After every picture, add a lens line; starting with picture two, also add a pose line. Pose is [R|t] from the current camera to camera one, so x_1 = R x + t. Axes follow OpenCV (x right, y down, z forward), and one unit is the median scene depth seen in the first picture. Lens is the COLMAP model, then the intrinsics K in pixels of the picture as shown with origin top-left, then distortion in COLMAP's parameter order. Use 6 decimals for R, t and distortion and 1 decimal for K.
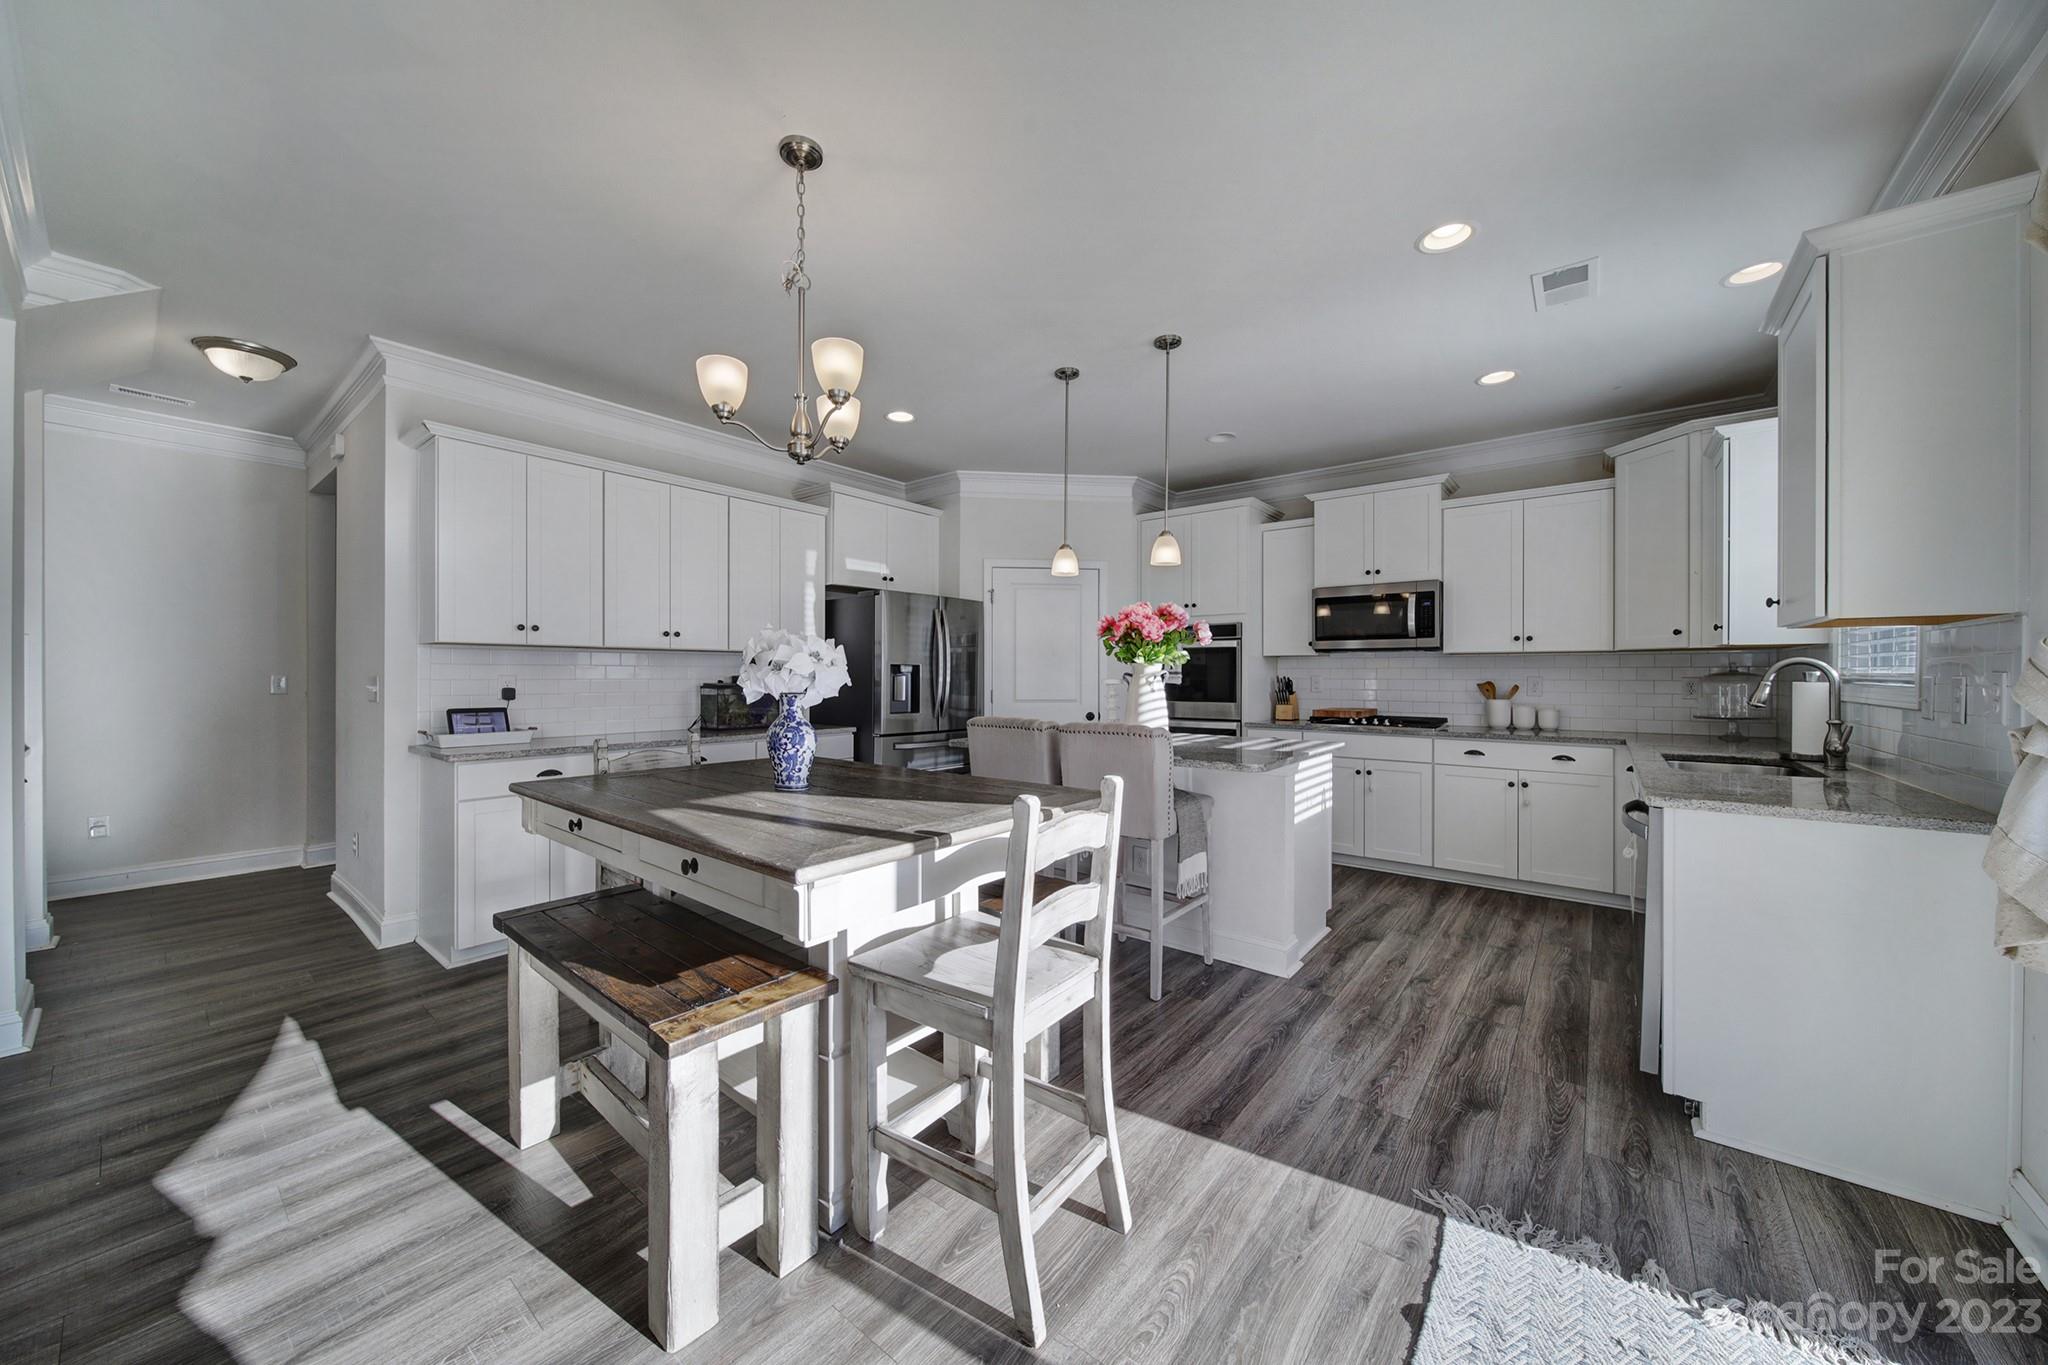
lens RADIAL K [[728.5, 0, 1020.9], [0, 728.5, 679.6], [0, 0, 1]] dist [-0.002078, -0.000329]
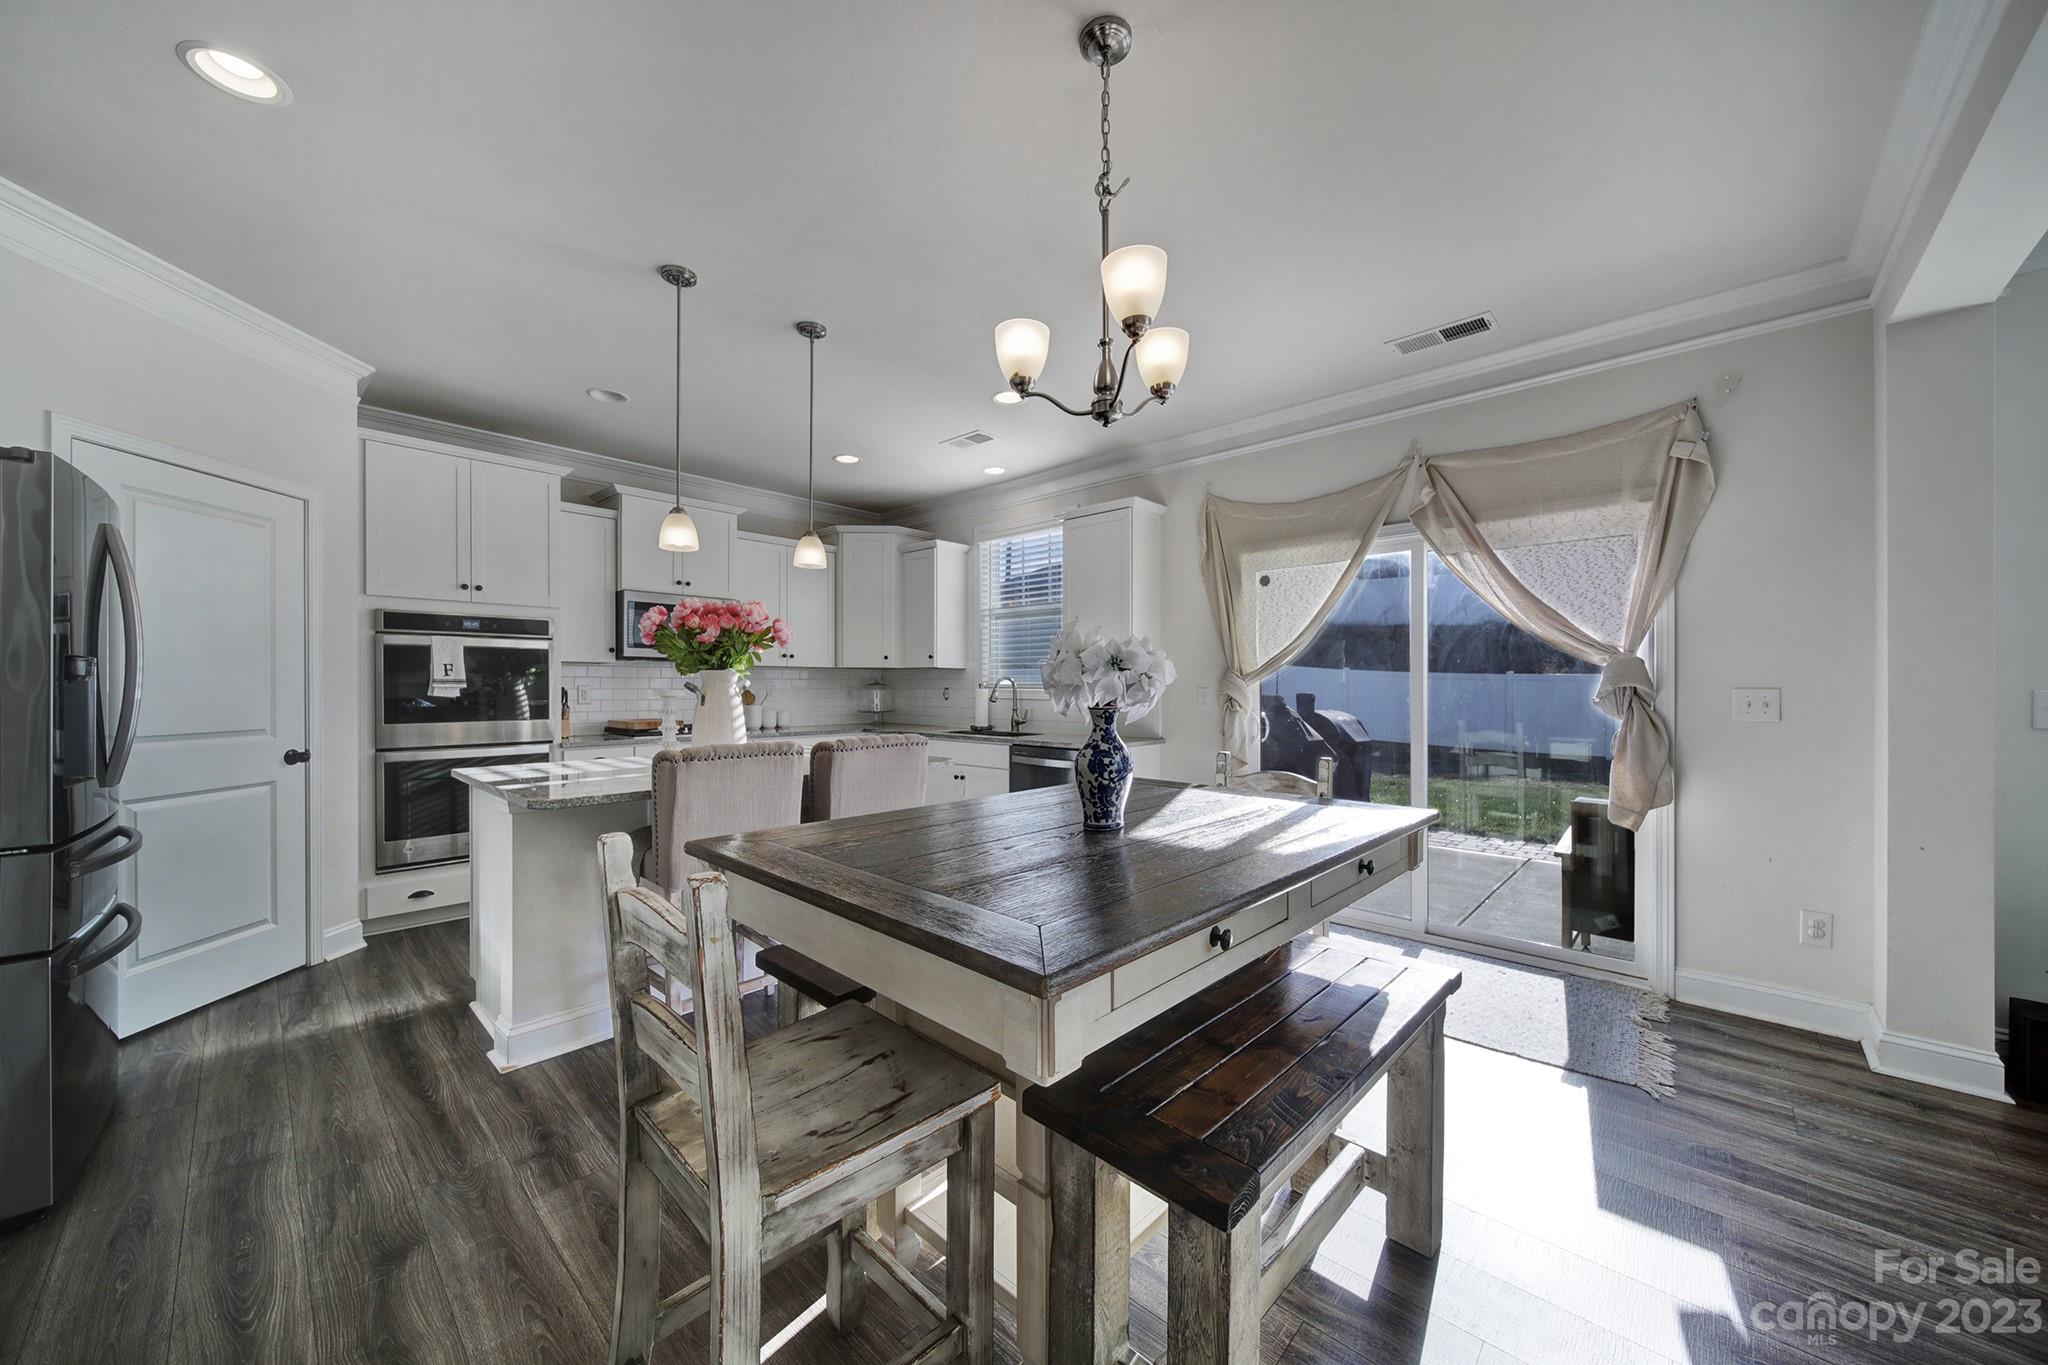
lens RADIAL K [[728.5, 0, 1018.8], [0, 728.5, 692.8], [0, 0, 1]] dist [-0.002078, -0.000329]
pose [[0.082879, -0.011072, 0.996498, -0.505782], [0.003772, 0.999935, 0.010797, -0.004200], [-0.996553, 0.002864, 0.082915, 0.471044]]
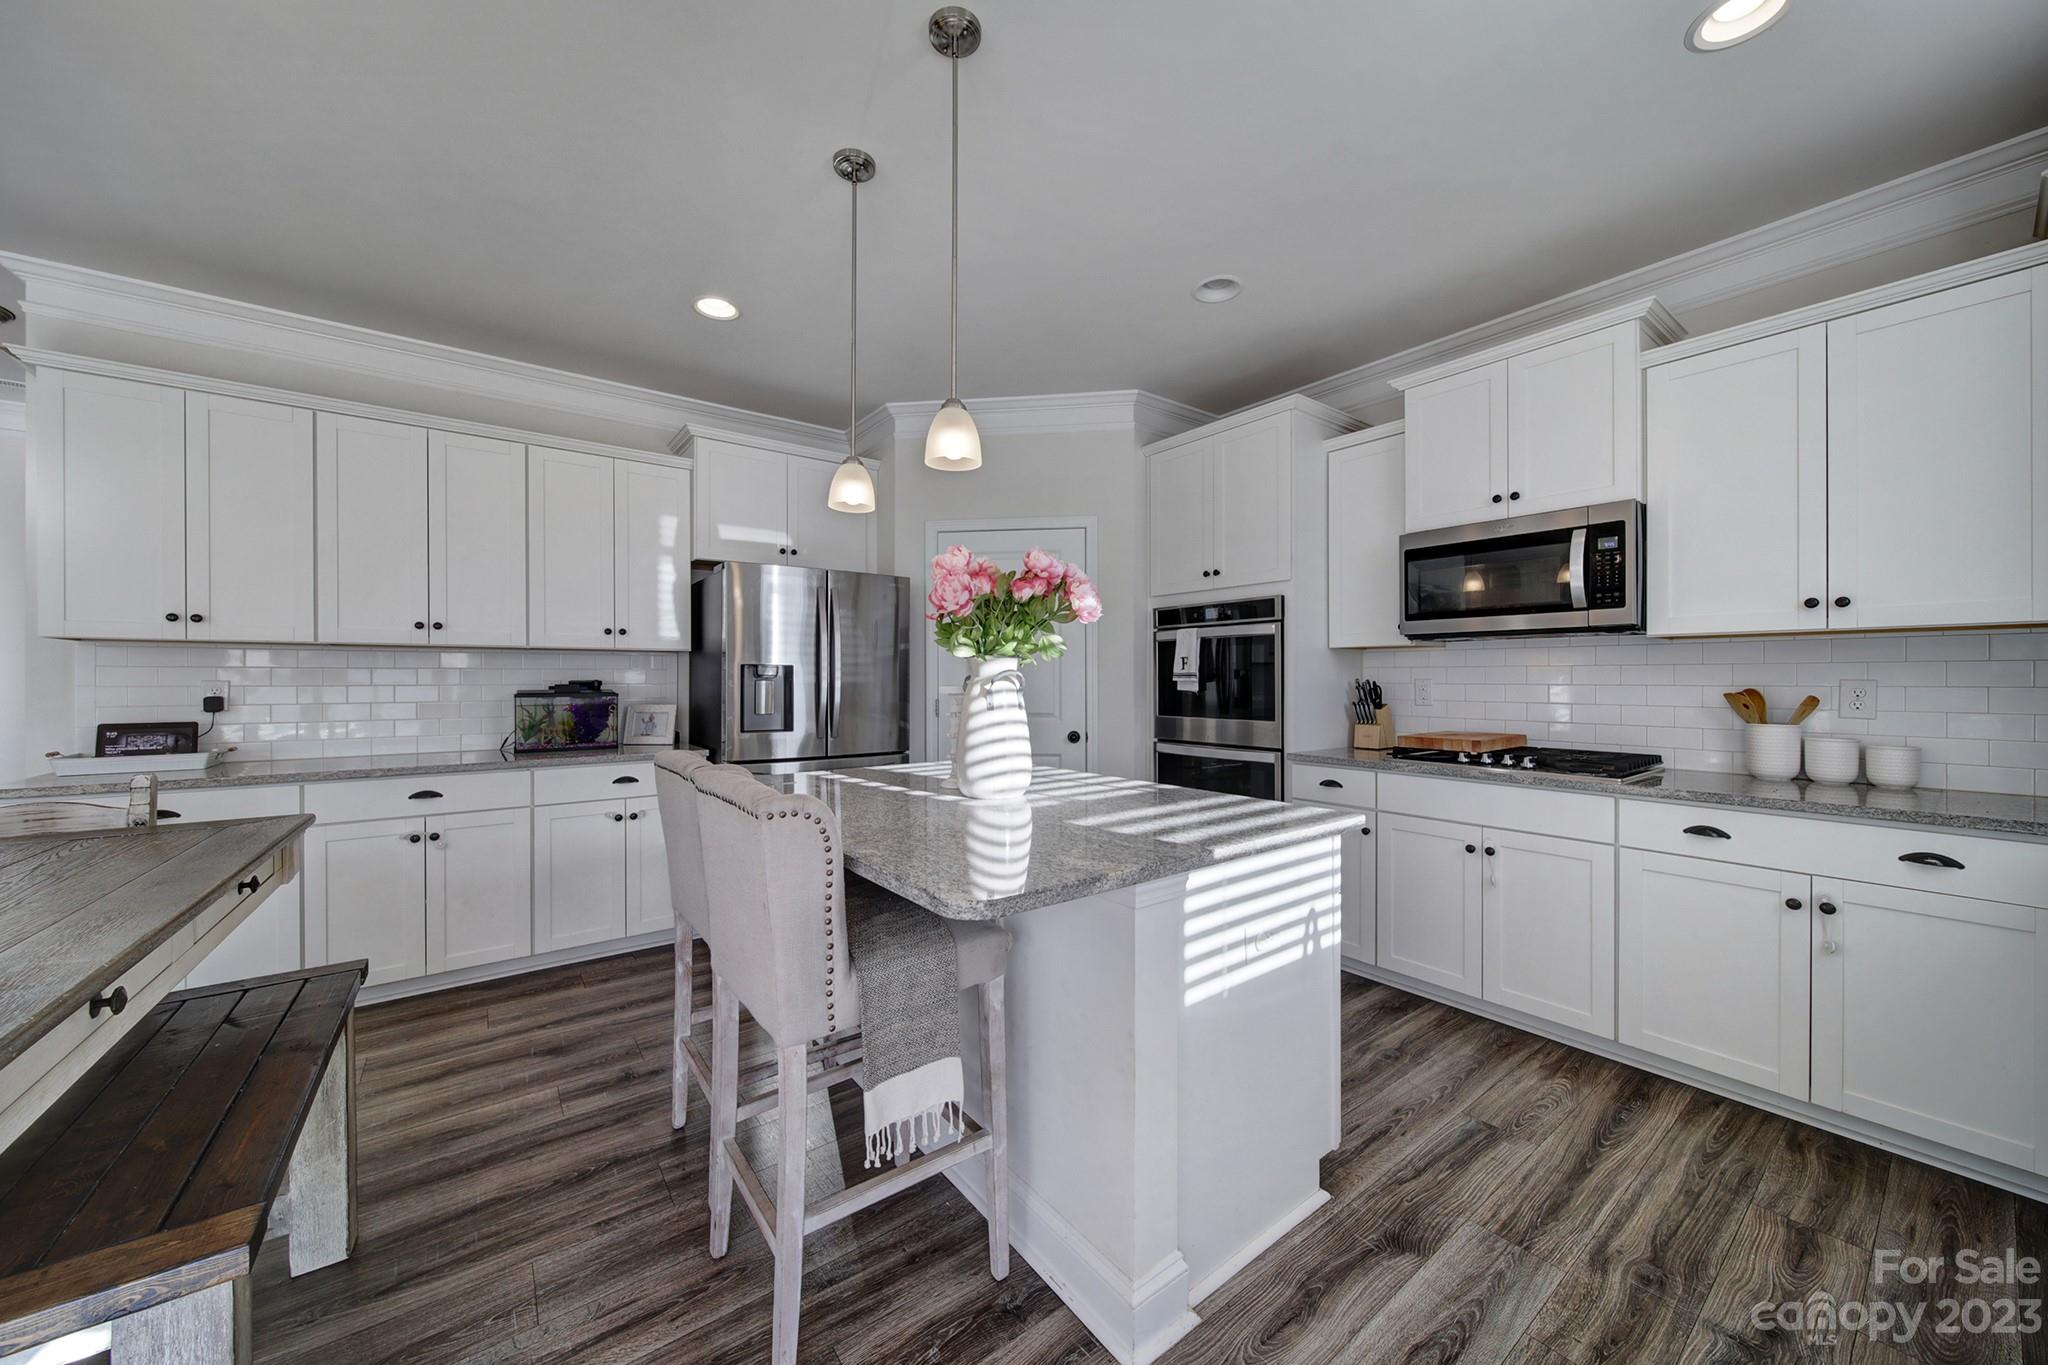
lens RADIAL K [[728.5, 0, 1027.6], [0, 728.5, 683.6], [0, 0, 1]] dist [-0.002078, -0.000329]
pose [[0.969071, -0.000263, -0.246784, 0.271651], [0.000803, 0.999997, 0.002088, -0.003175], [0.246782, -0.002221, 0.969068, 0.369282]]
